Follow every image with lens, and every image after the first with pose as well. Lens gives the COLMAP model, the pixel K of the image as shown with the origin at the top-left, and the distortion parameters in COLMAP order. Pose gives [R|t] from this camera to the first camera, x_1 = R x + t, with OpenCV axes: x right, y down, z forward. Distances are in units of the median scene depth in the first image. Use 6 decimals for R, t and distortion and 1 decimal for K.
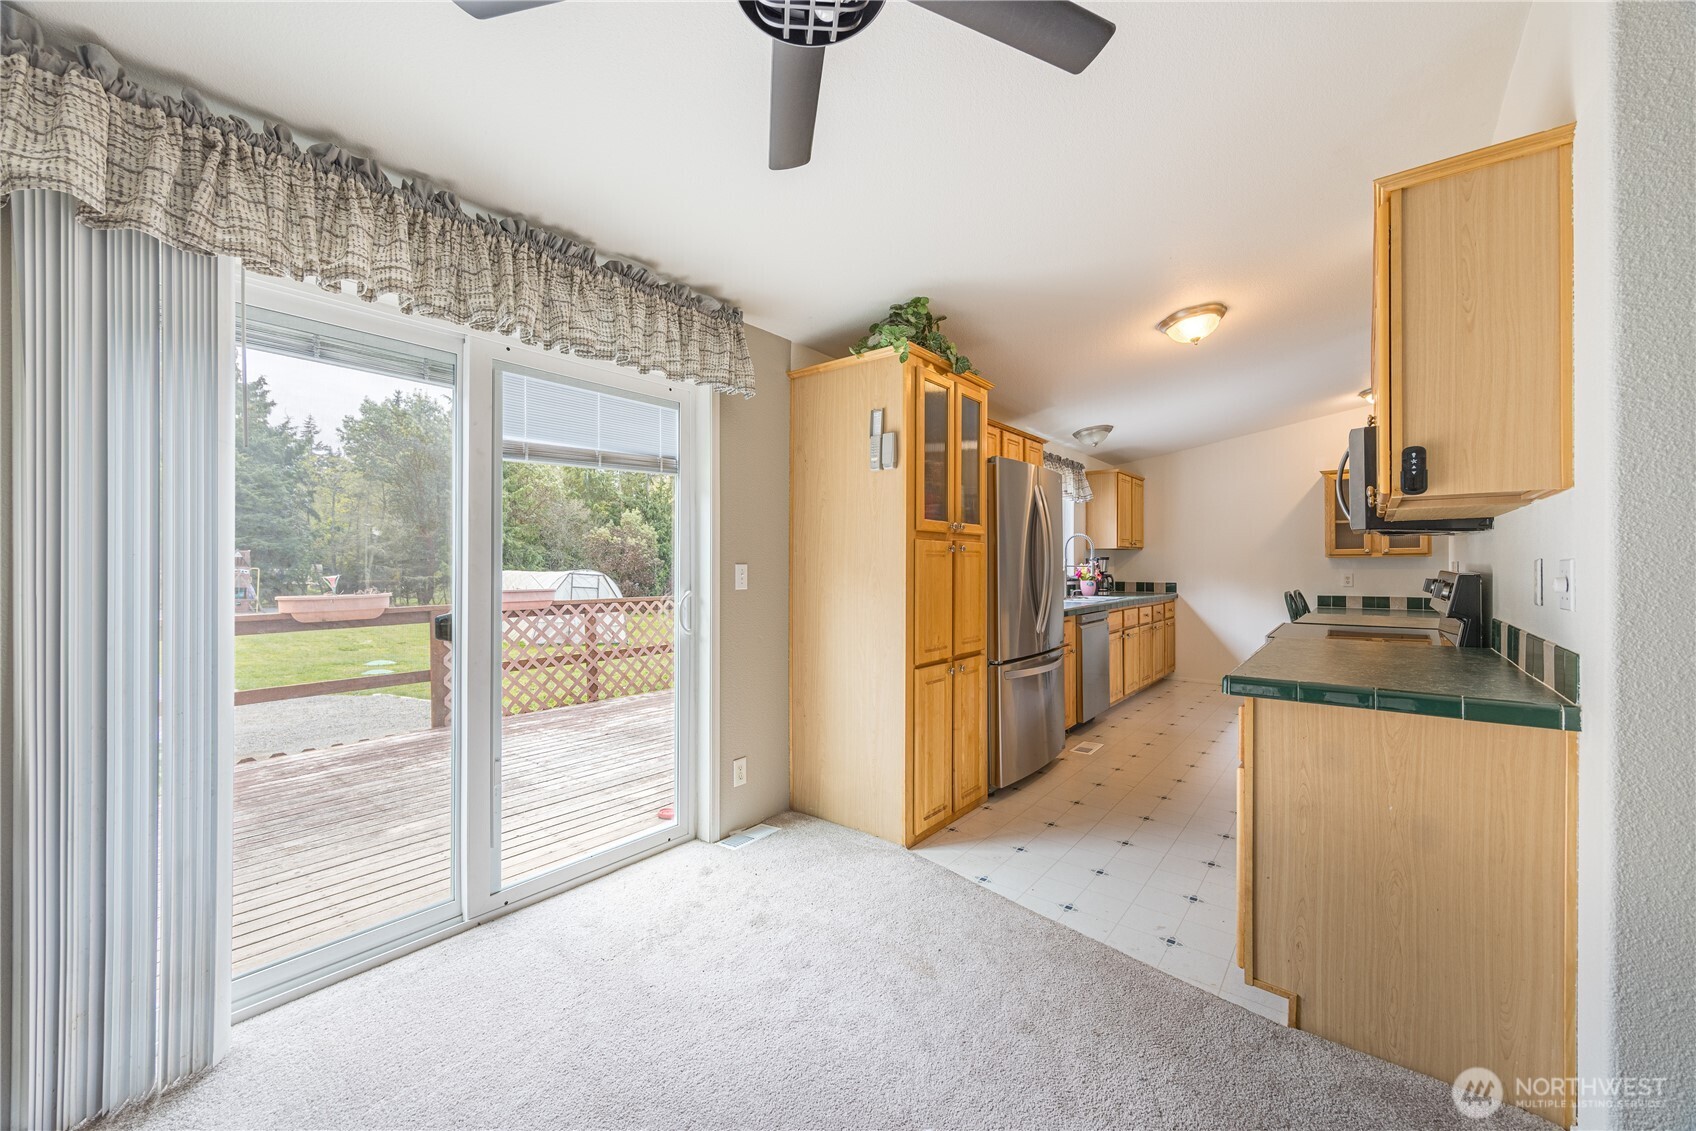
lens RADIAL K [[650.3, 0, 855.7], [0, 650.3, 565.4], [0, 0, 1]] dist [-0.002470, 0.000407]
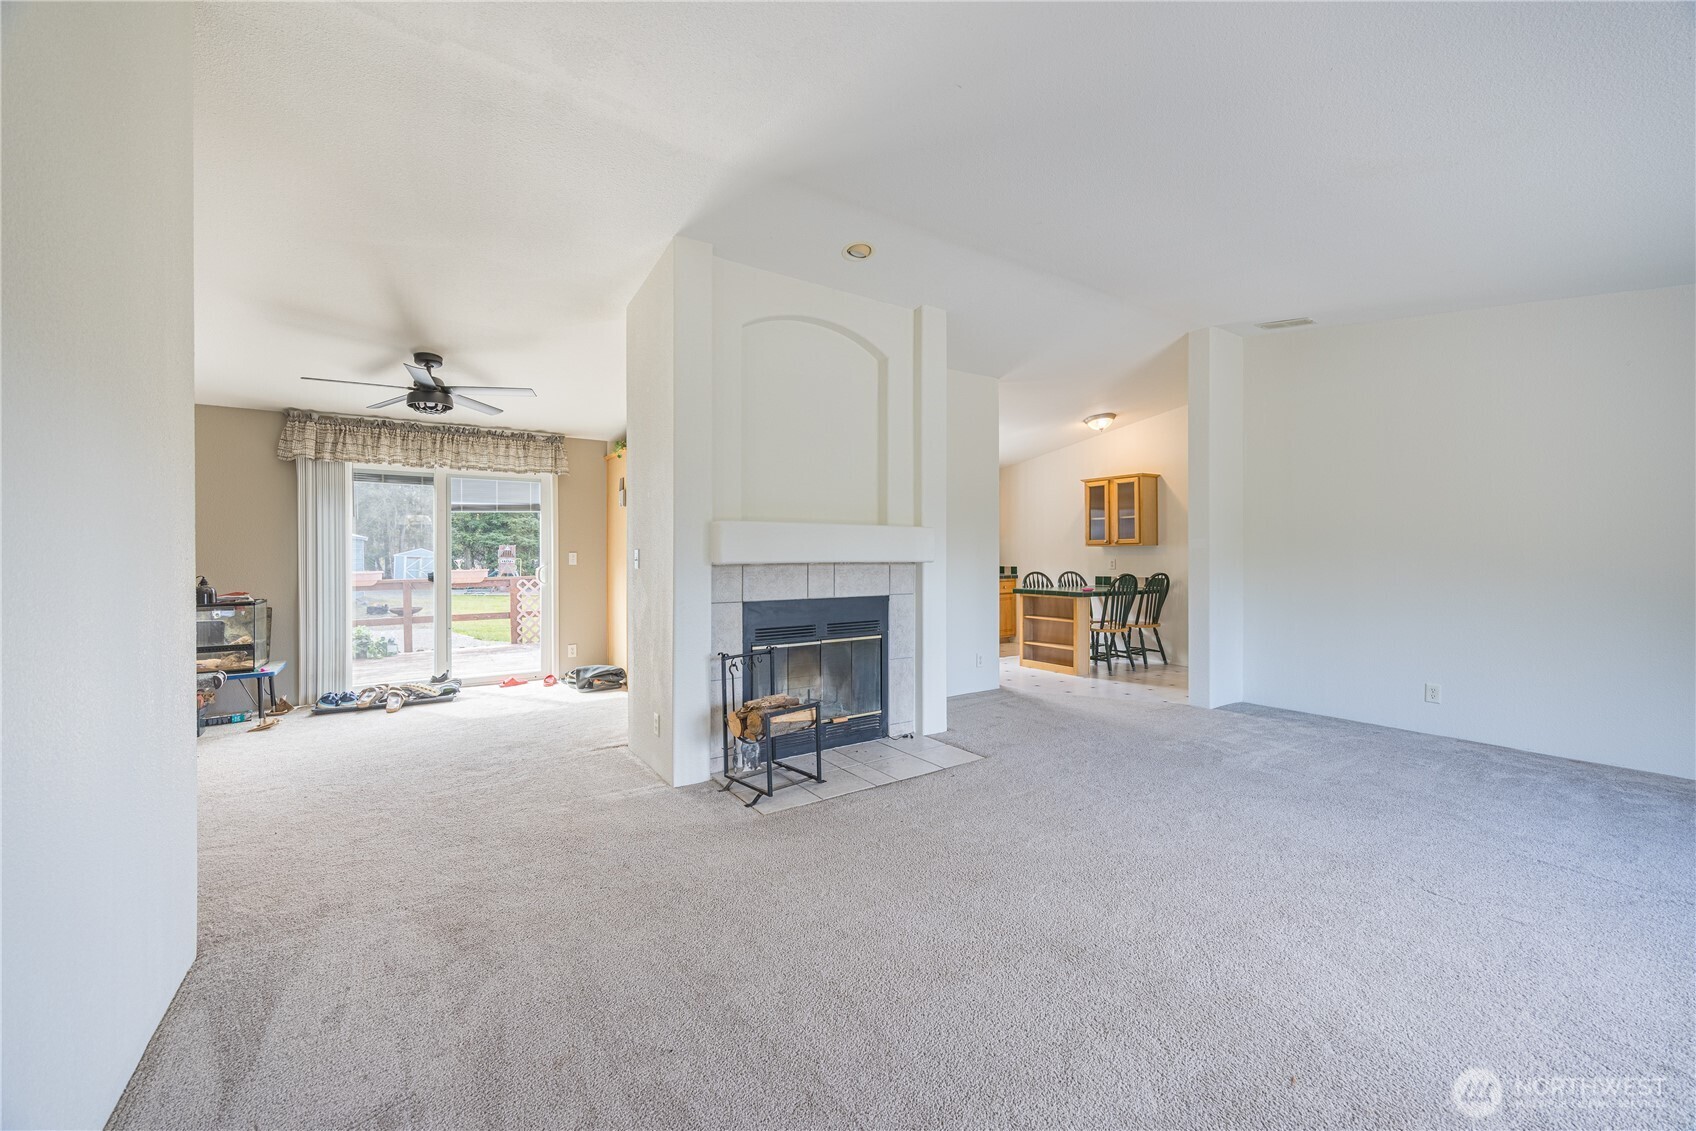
lens RADIAL K [[650.3, 0, 847.7], [0, 650.3, 560.7], [0, 0, 1]] dist [-0.002470, 0.000407]
pose [[0.956876, -0.001813, -0.290491, 0.704087], [0.003838, 0.999972, 0.006402, 0.008023], [0.290472, -0.007240, 0.956856, -0.415328]]
